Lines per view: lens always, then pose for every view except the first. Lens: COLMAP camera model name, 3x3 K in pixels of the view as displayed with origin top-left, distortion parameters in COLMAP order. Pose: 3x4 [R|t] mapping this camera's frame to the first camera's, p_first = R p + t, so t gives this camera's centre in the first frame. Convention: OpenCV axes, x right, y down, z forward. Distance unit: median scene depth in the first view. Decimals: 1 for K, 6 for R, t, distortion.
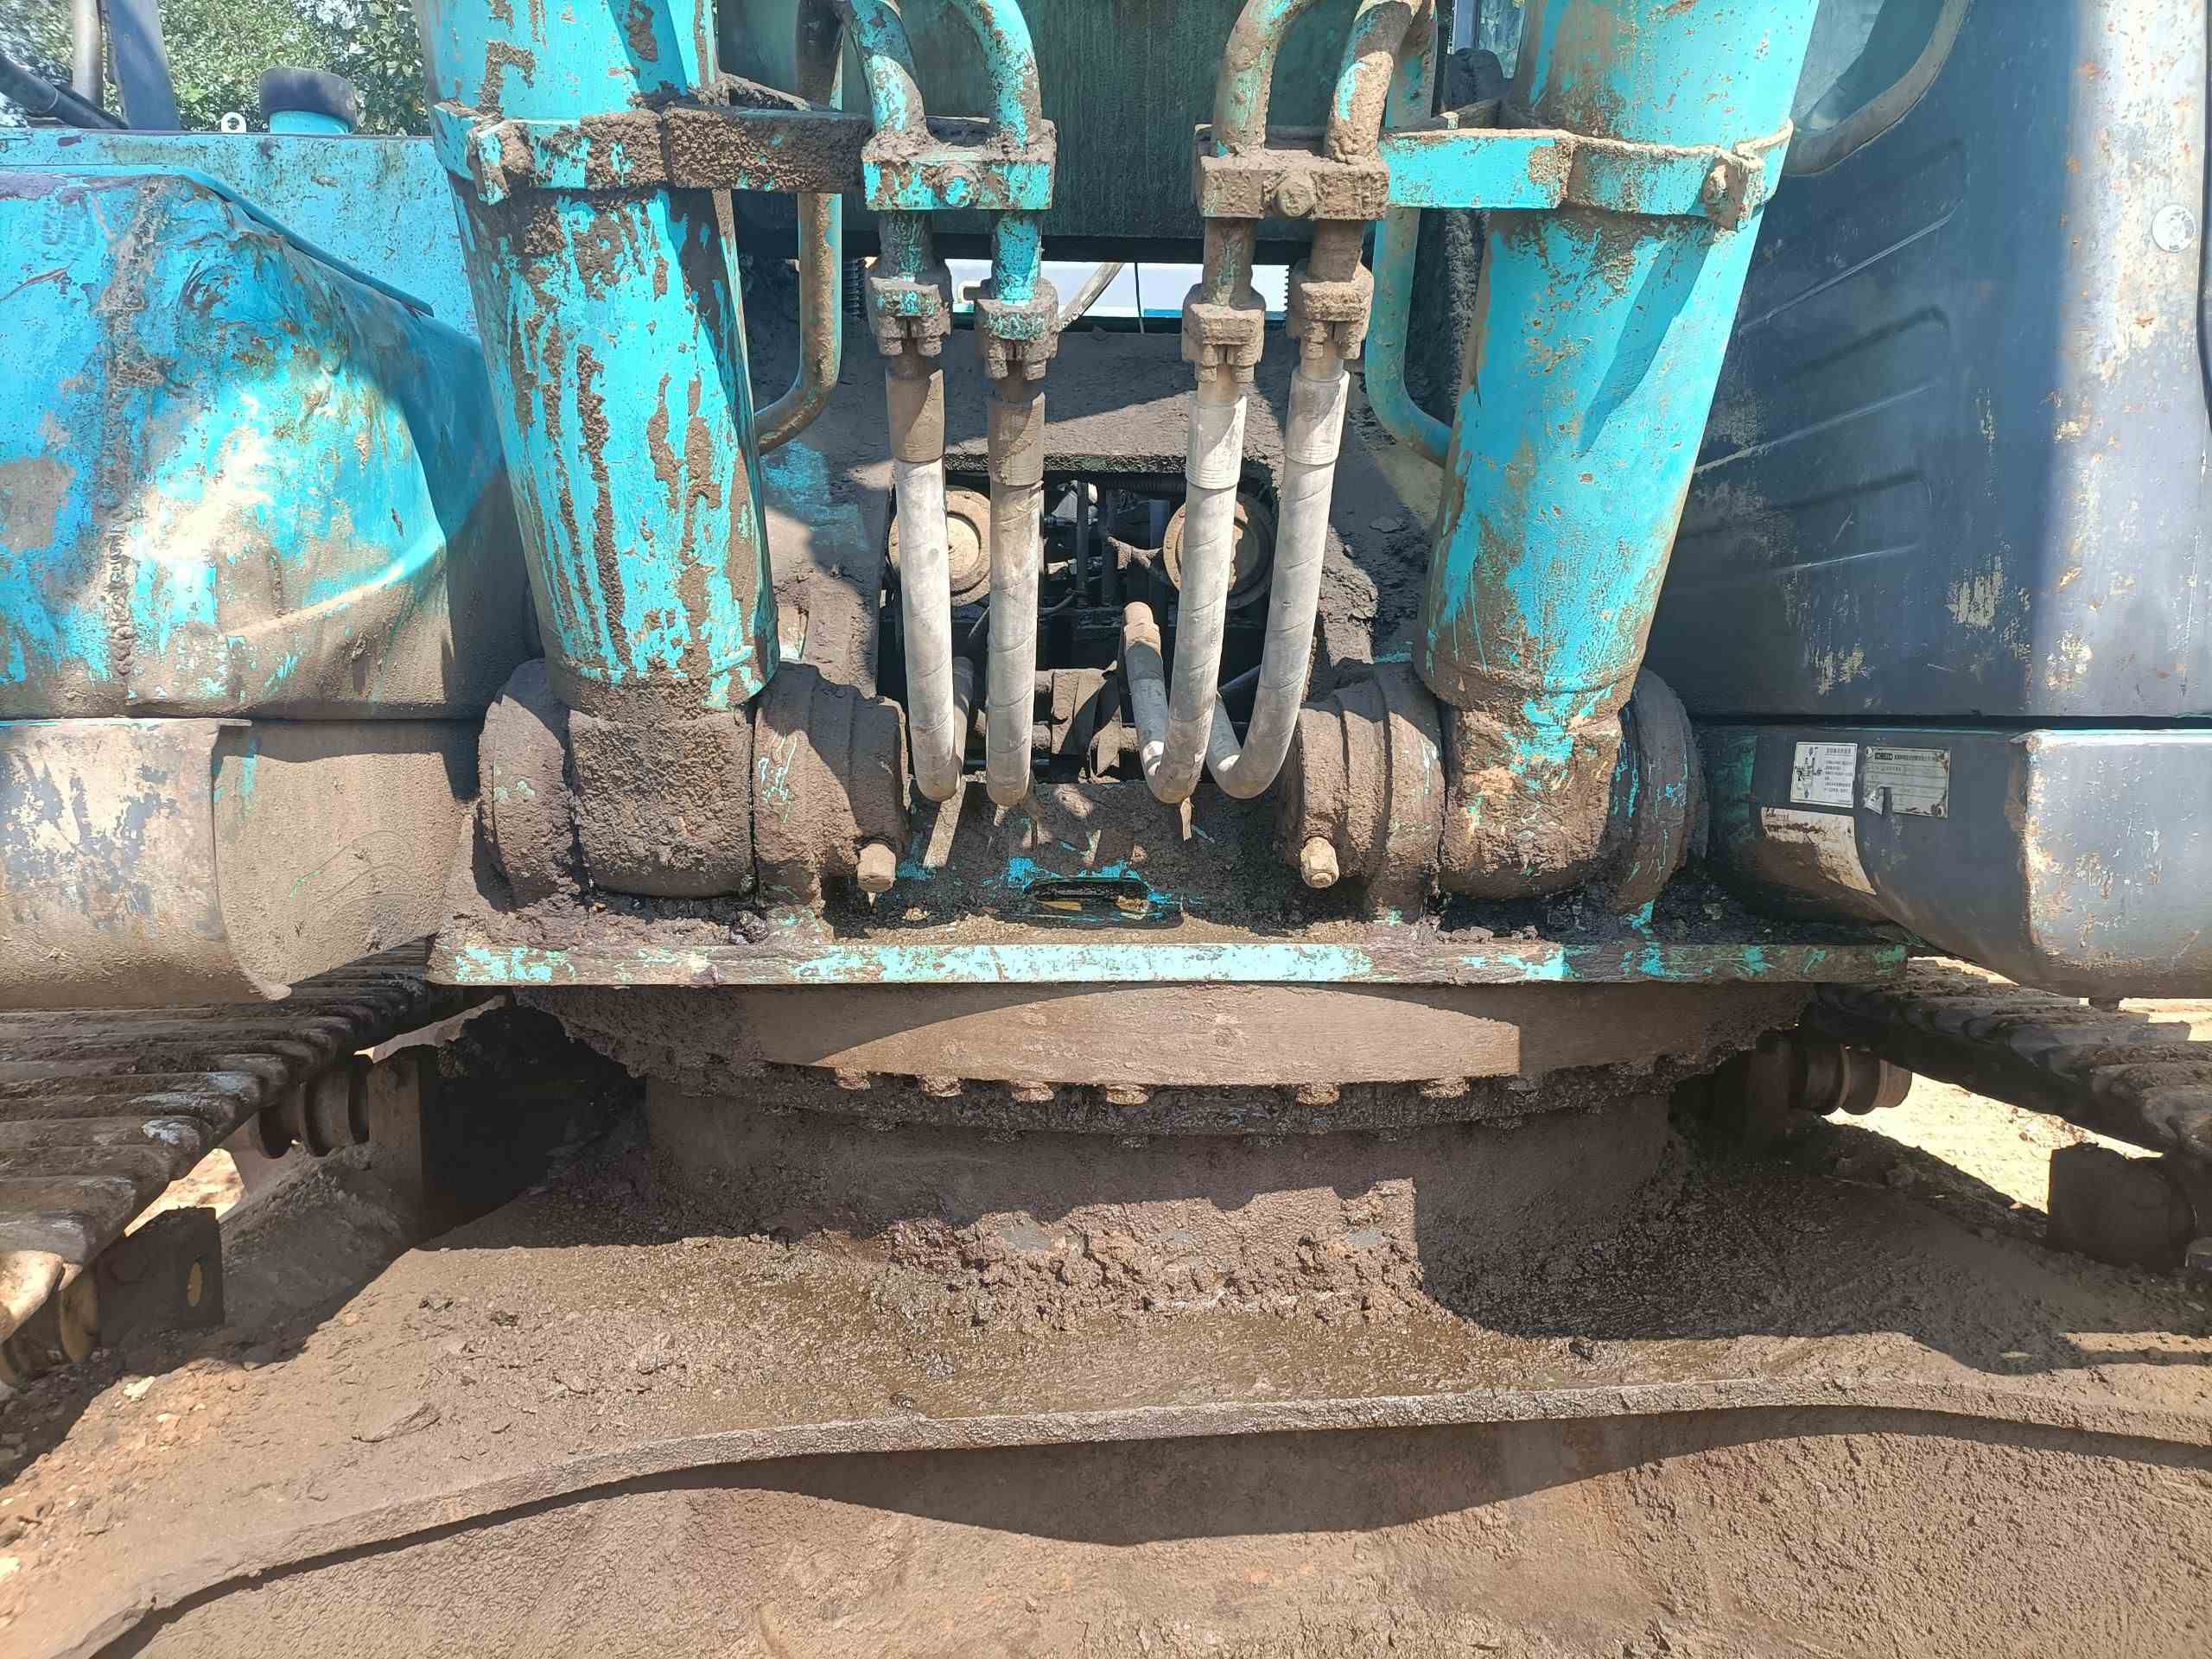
lens RADIAL K [[1751.0, 0, 1100.9], [0, 1751.0, 815.0], [0, 0, 1]] dist [0.046498, -0.044740]
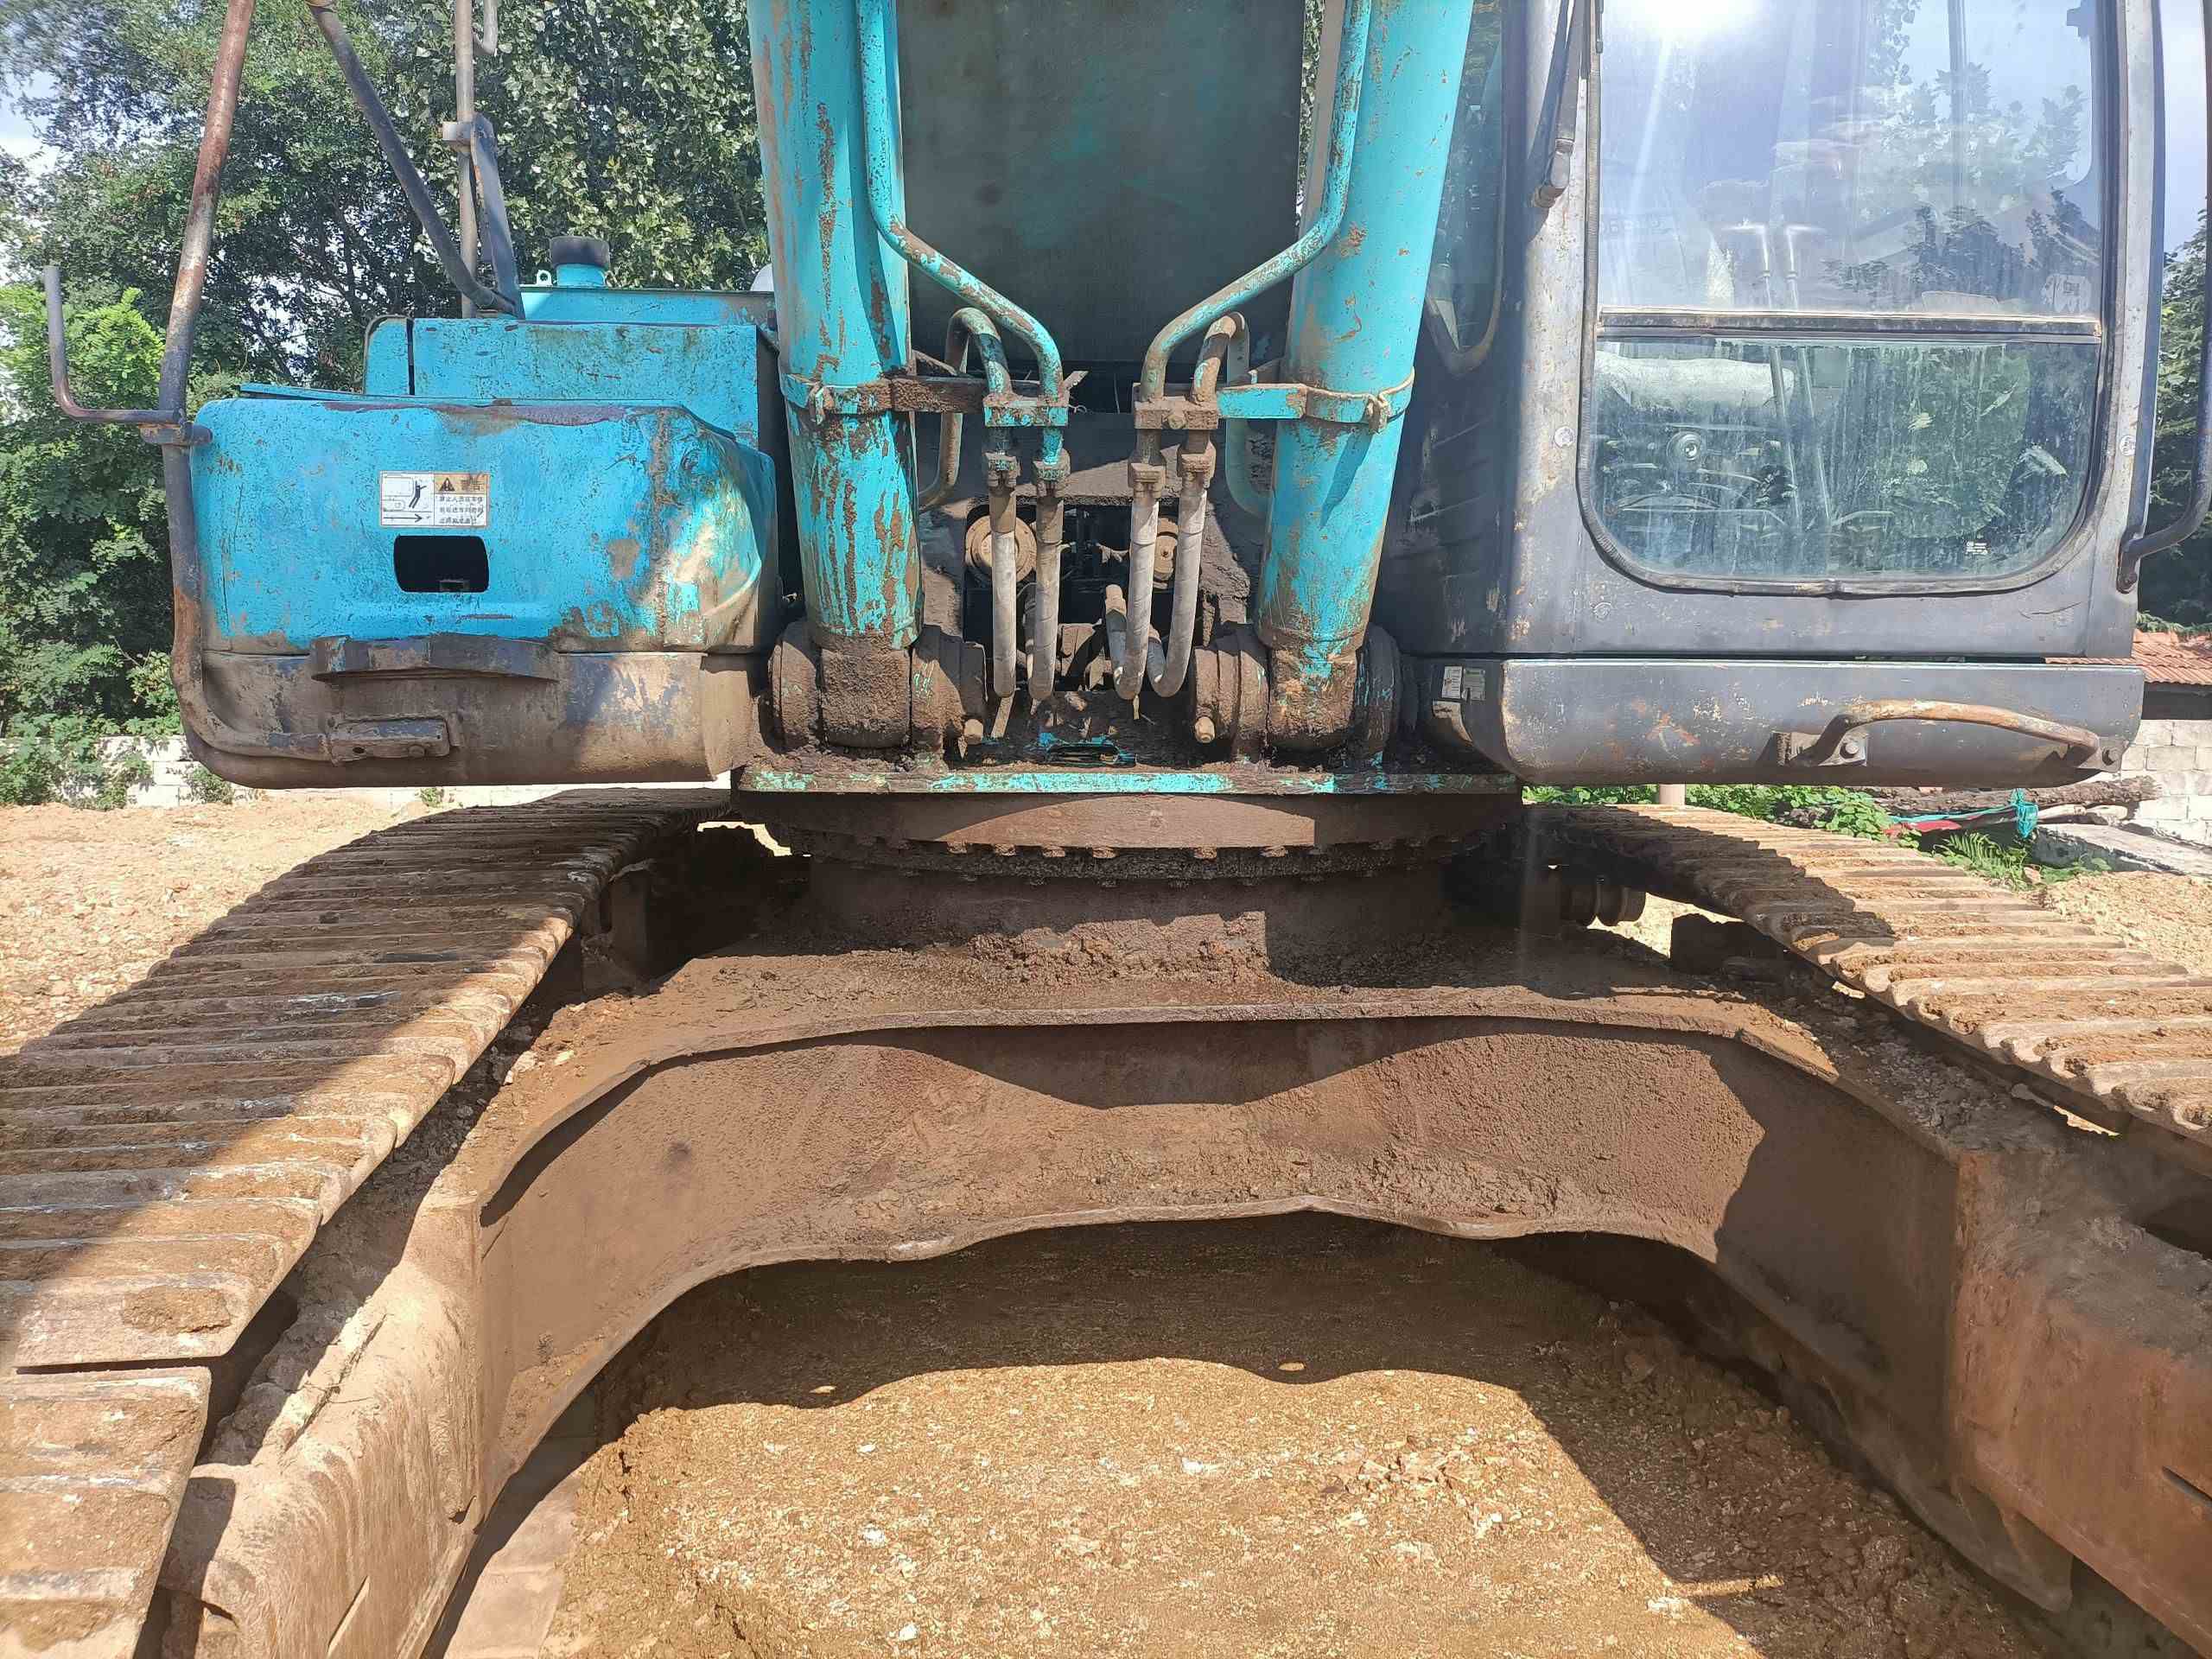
lens RADIAL K [[1751.0, 0, 1094.1], [0, 1751.0, 753.7], [0, 0, 1]] dist [0.046498, -0.044740]
pose [[0.999995, 0.002066, -0.002314, 0.009297], [-0.002066, 0.999998, -0.000250, 0.058355], [0.002313, 0.000255, 0.999997, -0.979321]]
